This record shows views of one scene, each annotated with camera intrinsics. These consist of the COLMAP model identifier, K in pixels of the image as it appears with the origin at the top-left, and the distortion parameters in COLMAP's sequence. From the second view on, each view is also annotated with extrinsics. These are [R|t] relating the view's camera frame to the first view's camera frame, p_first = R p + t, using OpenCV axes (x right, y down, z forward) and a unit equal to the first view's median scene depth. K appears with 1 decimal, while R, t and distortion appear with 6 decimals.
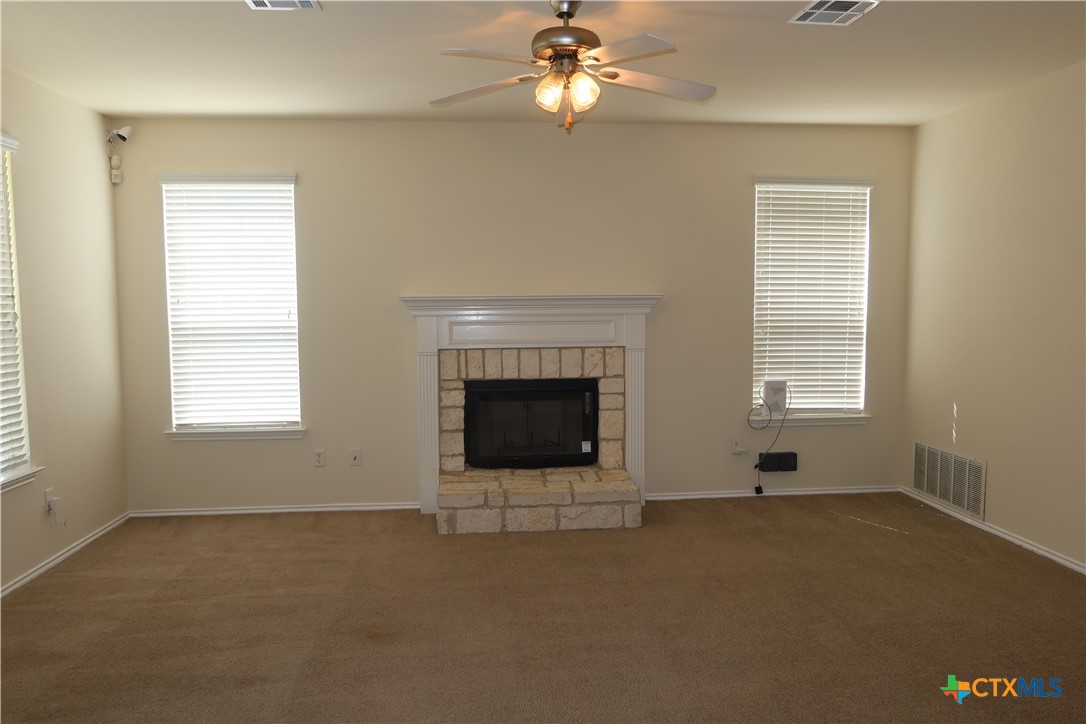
lens RADIAL K [[752.1, 0, 543.0], [0, 752.1, 362.0], [0, 0, 1]] dist [-0.033090, 0.000291]
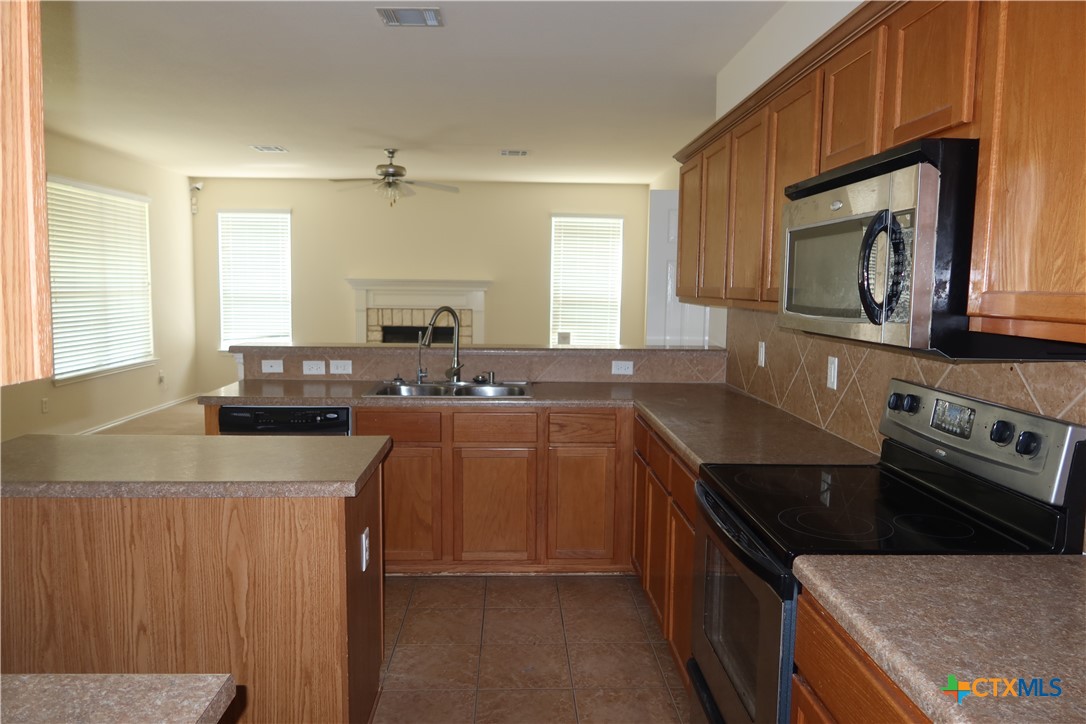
lens RADIAL K [[752.1, 0, 543.0], [0, 752.1, 362.0], [0, 0, 1]] dist [-0.033090, 0.000291]
pose [[0.997565, 0.029771, -0.063077, 0.395598], [-0.028254, 0.999293, 0.024805, 0.055087], [0.063771, -0.022963, 0.997700, -0.761246]]
